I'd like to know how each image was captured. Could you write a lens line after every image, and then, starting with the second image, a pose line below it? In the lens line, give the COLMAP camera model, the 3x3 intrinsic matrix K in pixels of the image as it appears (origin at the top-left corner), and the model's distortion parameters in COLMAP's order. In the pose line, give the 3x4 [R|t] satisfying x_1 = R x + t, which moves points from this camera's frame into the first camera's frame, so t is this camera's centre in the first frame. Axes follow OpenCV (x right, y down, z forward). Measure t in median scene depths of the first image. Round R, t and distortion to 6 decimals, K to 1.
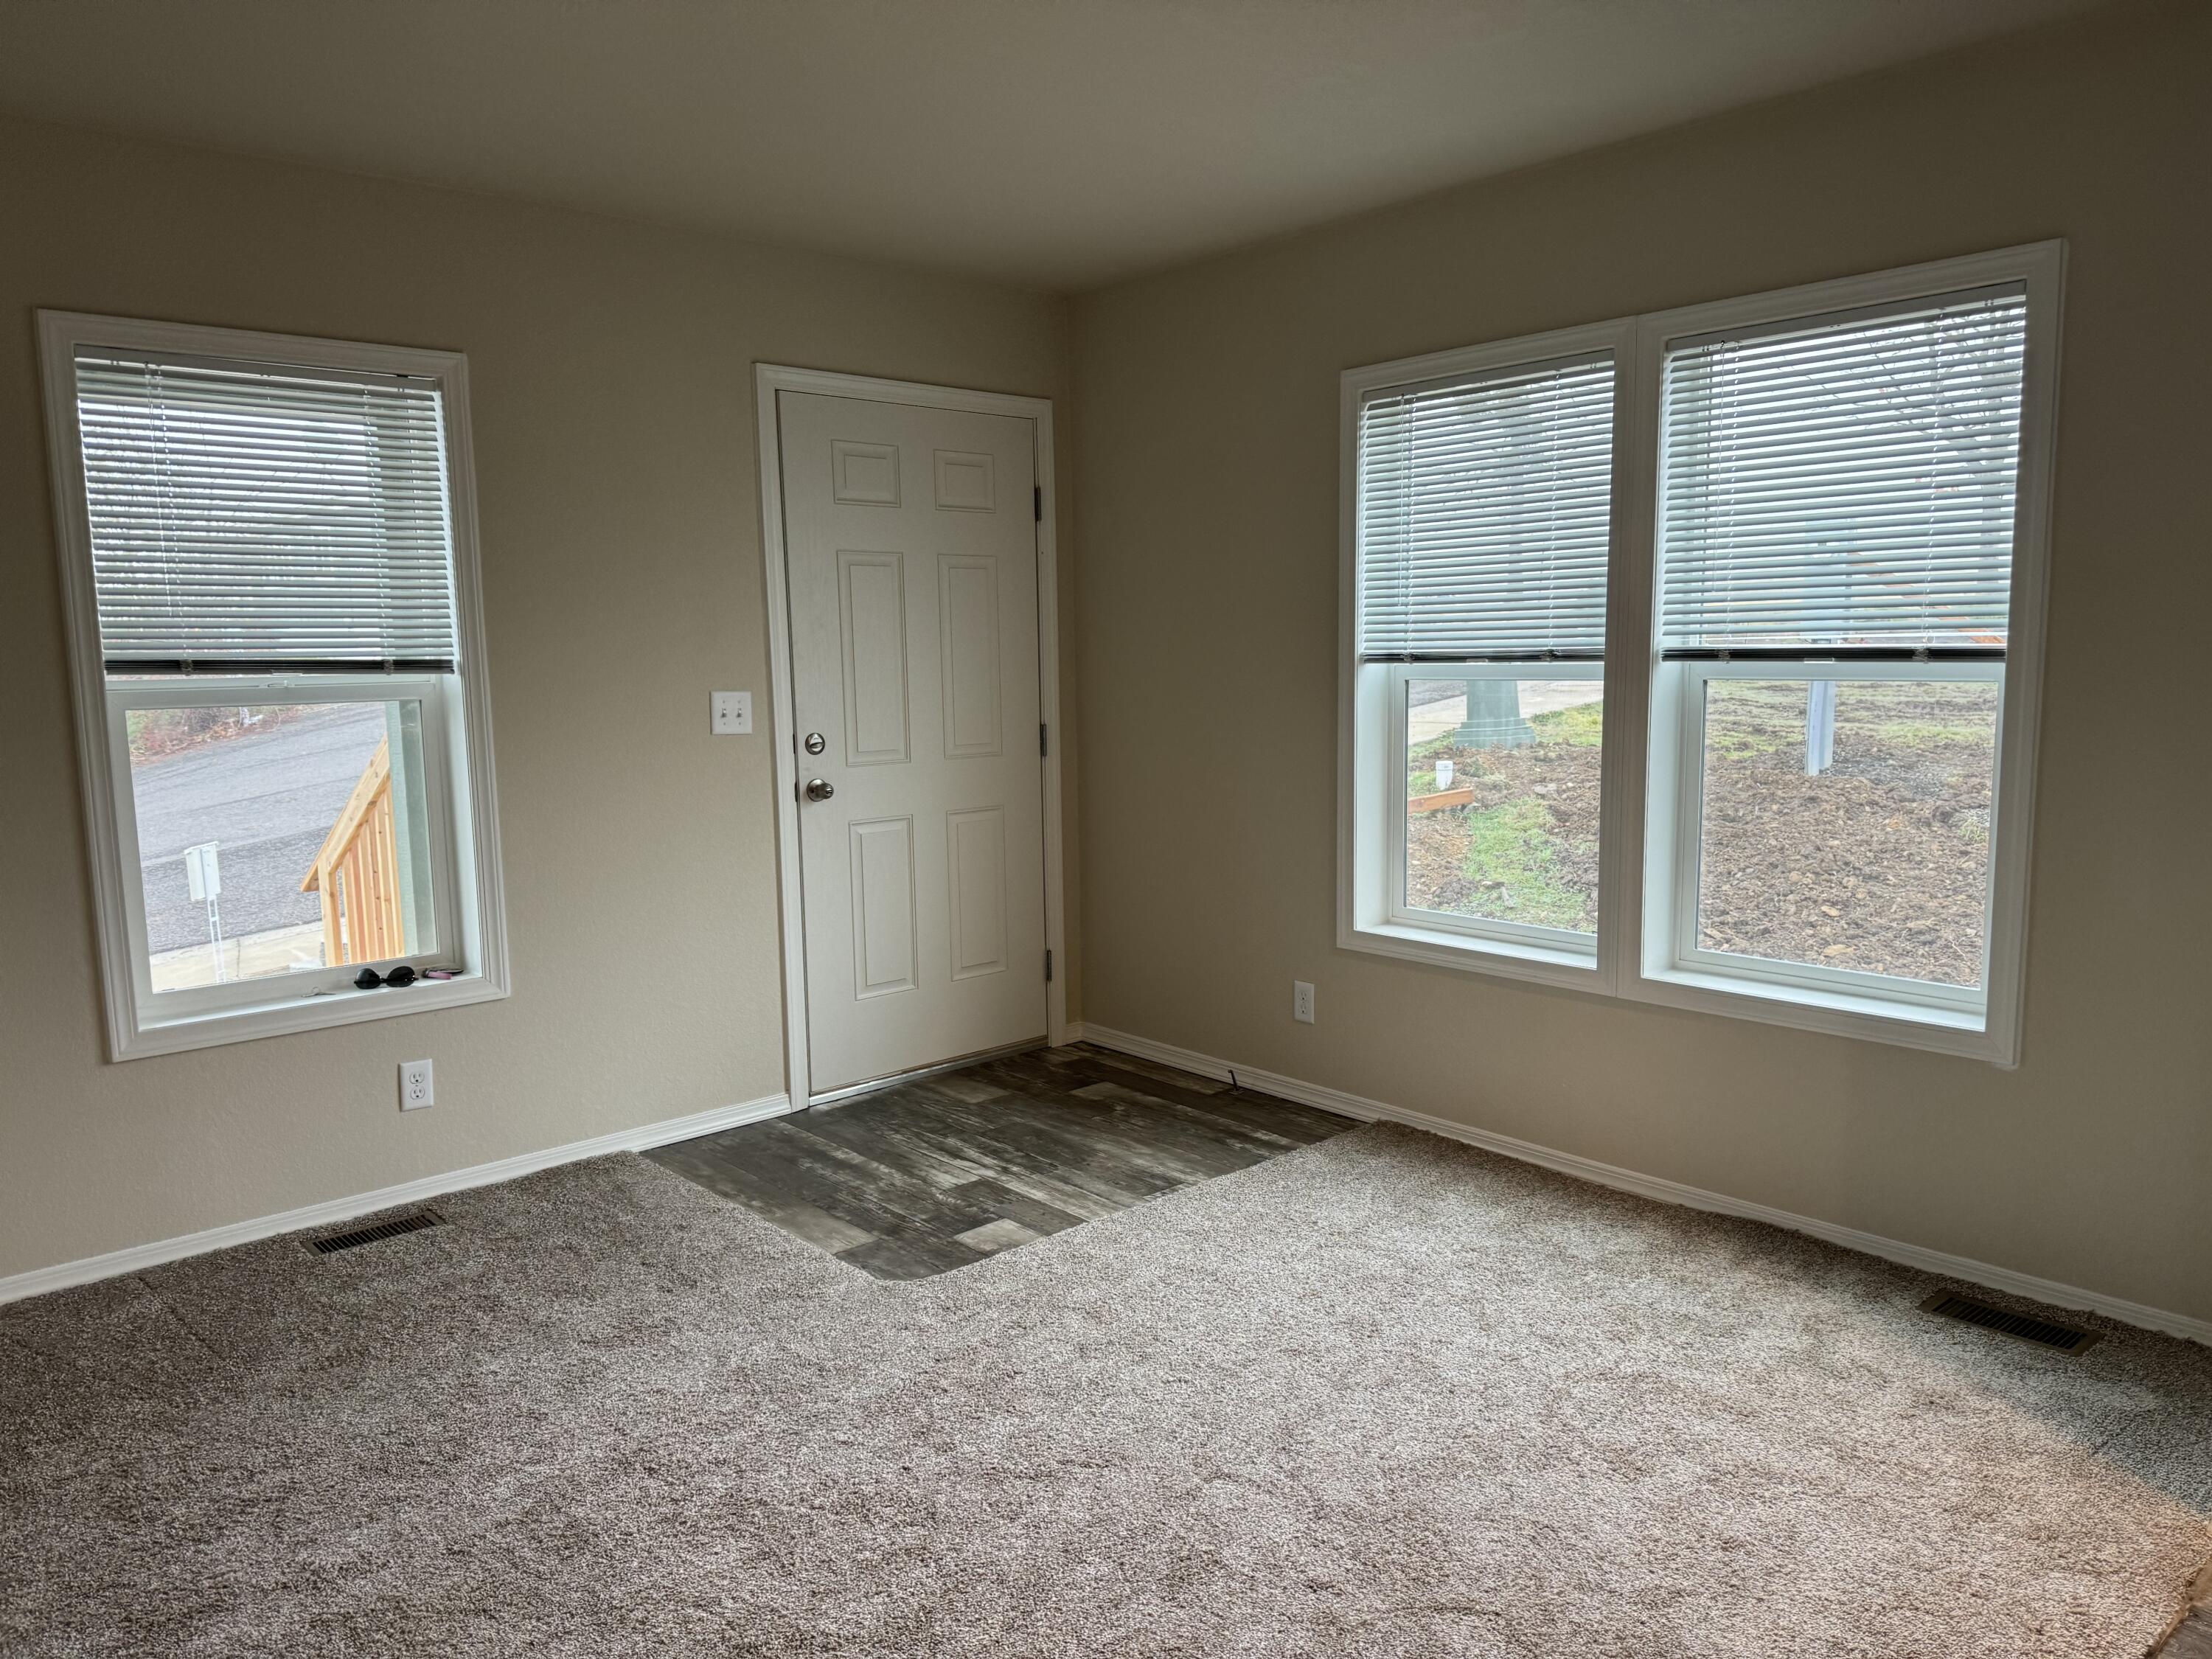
lens RADIAL K [[1532.2, 0, 1115.2], [0, 1532.2, 831.3], [0, 0, 1]] dist [0.136664, -0.207305]
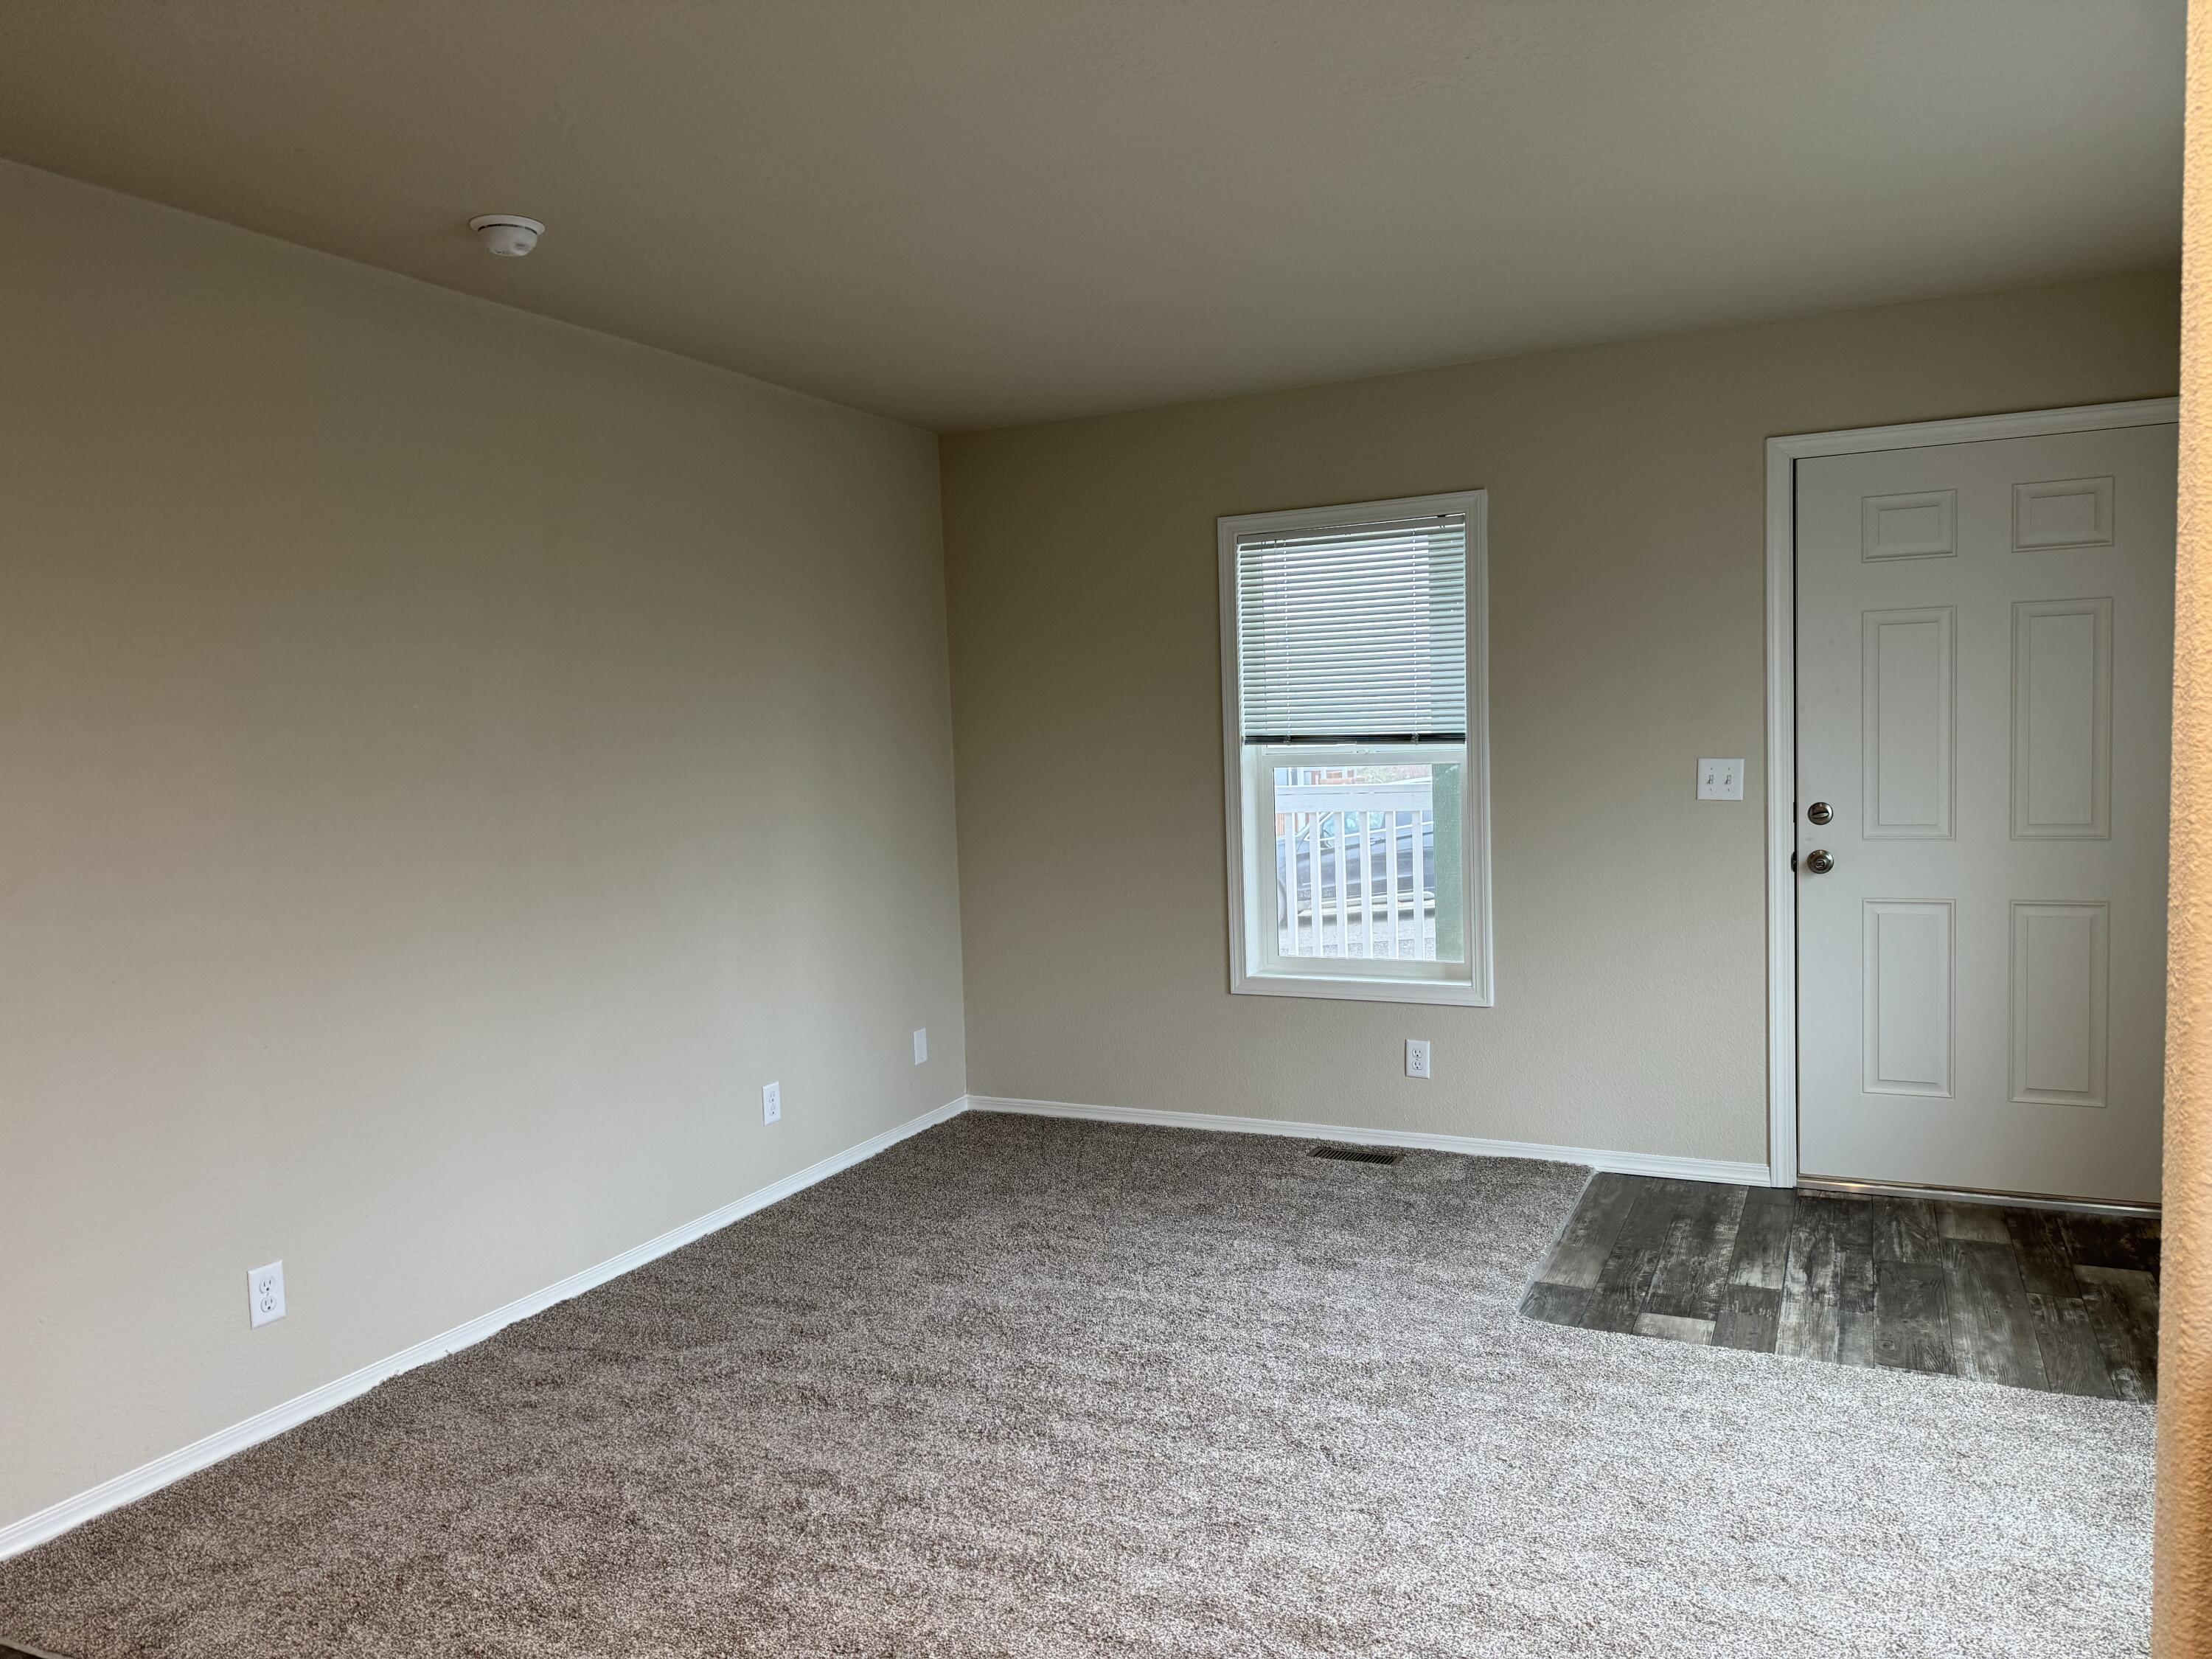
lens RADIAL K [[1532.2, 0, 1115.2], [0, 1532.2, 831.3], [0, 0, 1]] dist [0.136664, -0.207305]
pose [[0.384264, 0.064880, -0.920941, 0.610931], [-0.085530, 0.995739, 0.034462, -0.047865], [0.919253, 0.065526, 0.388176, 0.250426]]
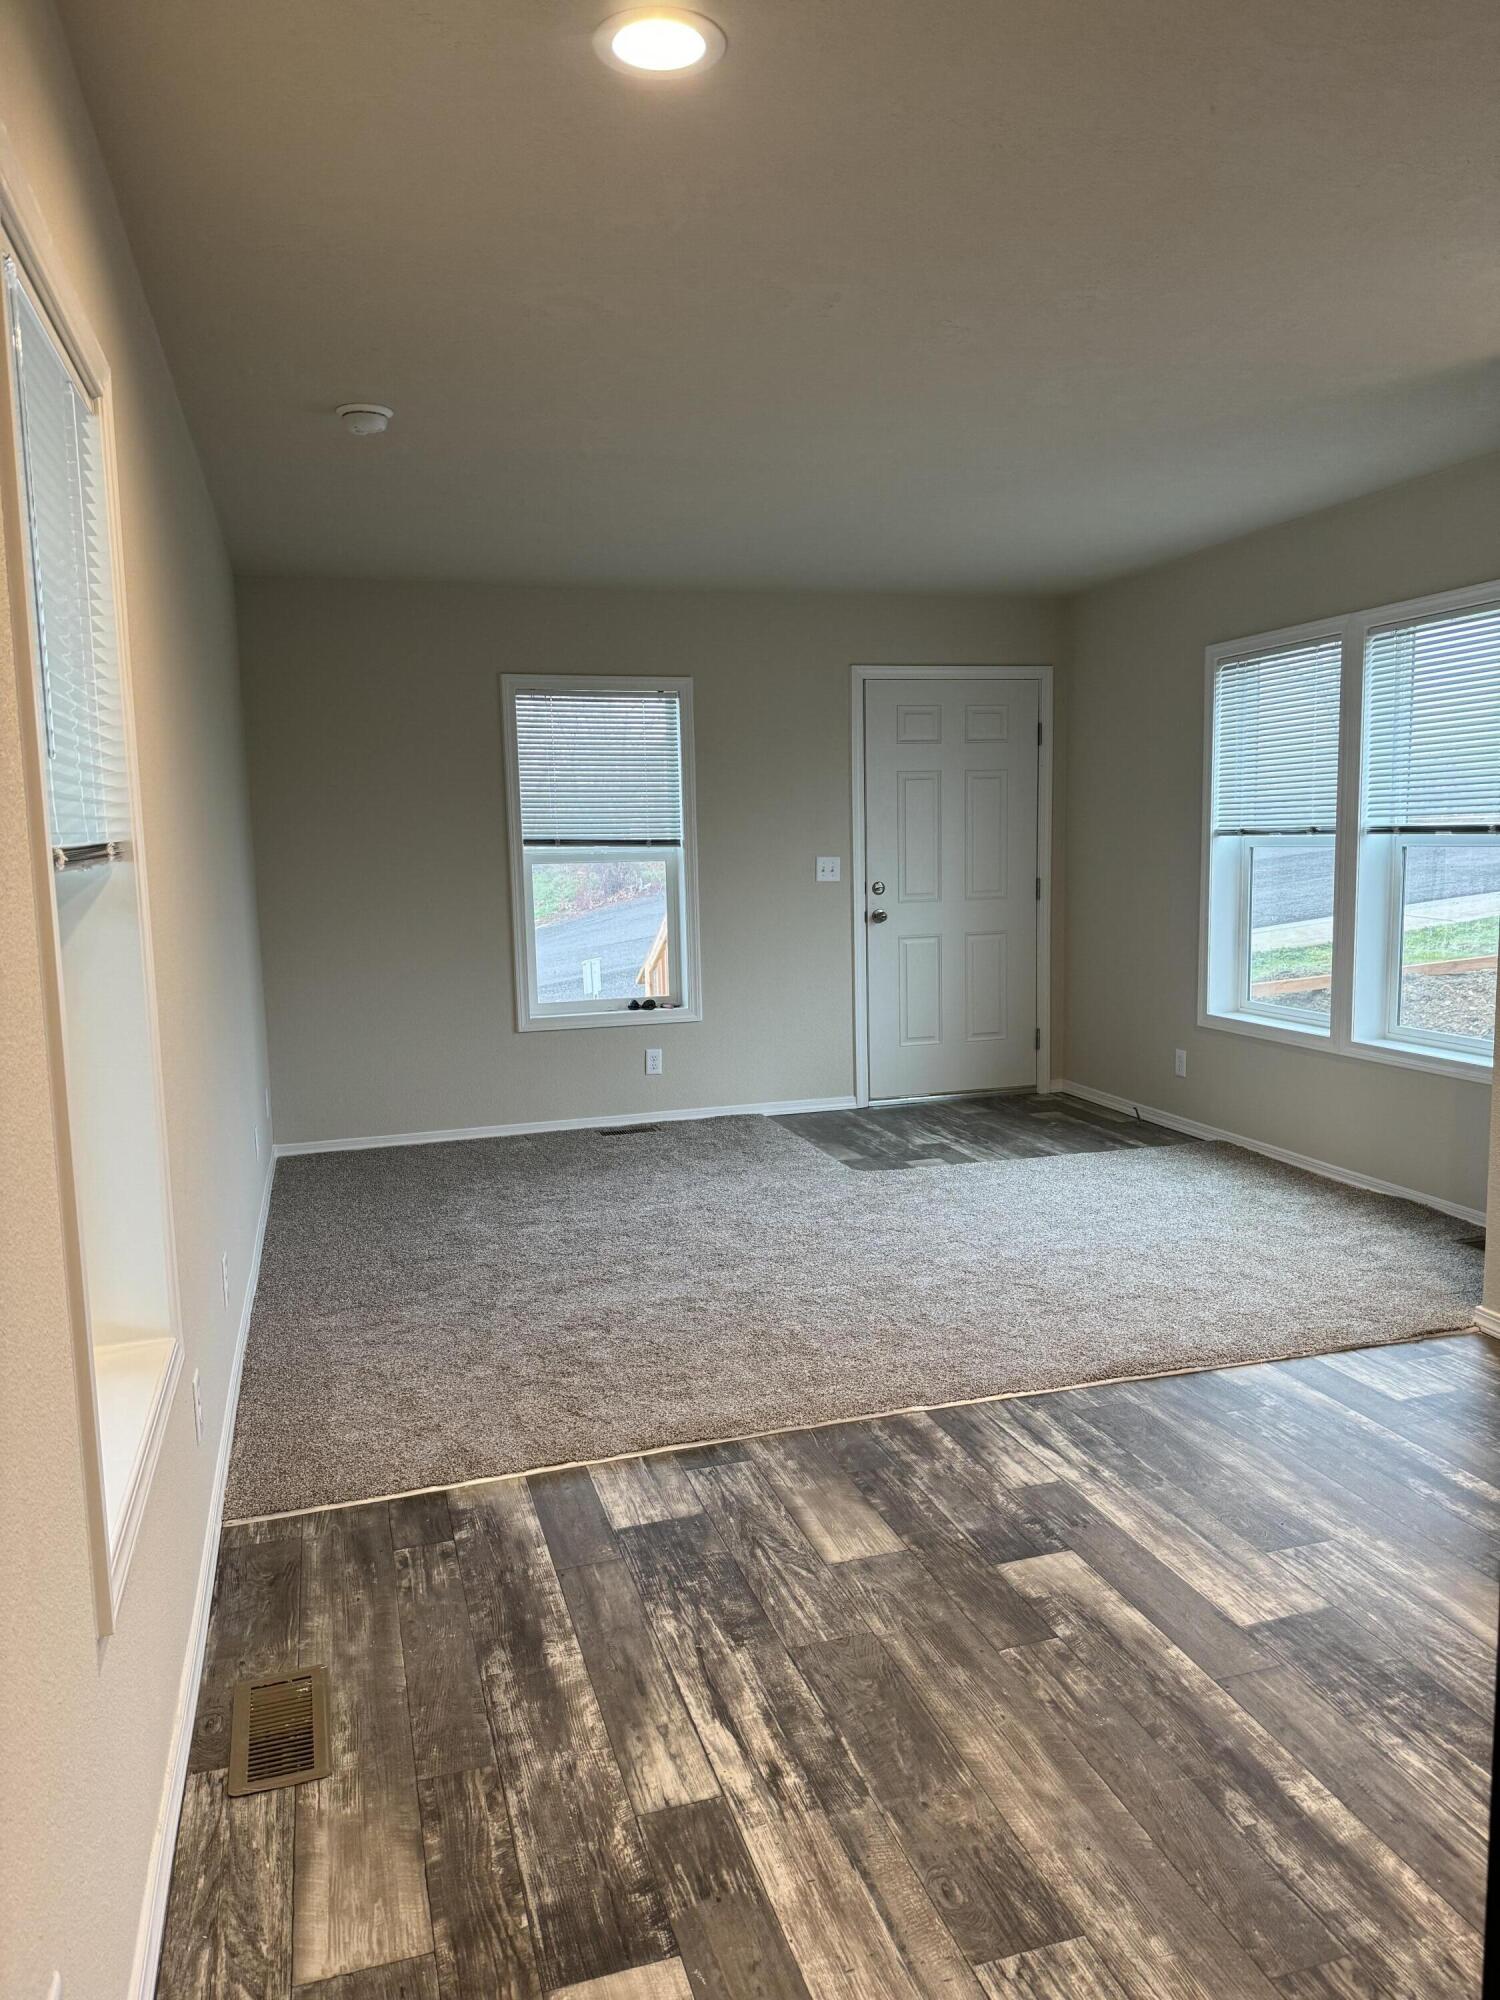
lens RADIAL K [[1385.3, 0, 750.0], [0, 1385.3, 1000.0], [0, 0, 1]] dist [0.136664, -0.207305]
pose [[0.905379, 0.045469, -0.422162, 0.364323], [-0.044235, 0.998940, 0.012724, 0.058270], [0.422293, 0.007155, 0.906431, -0.478241]]
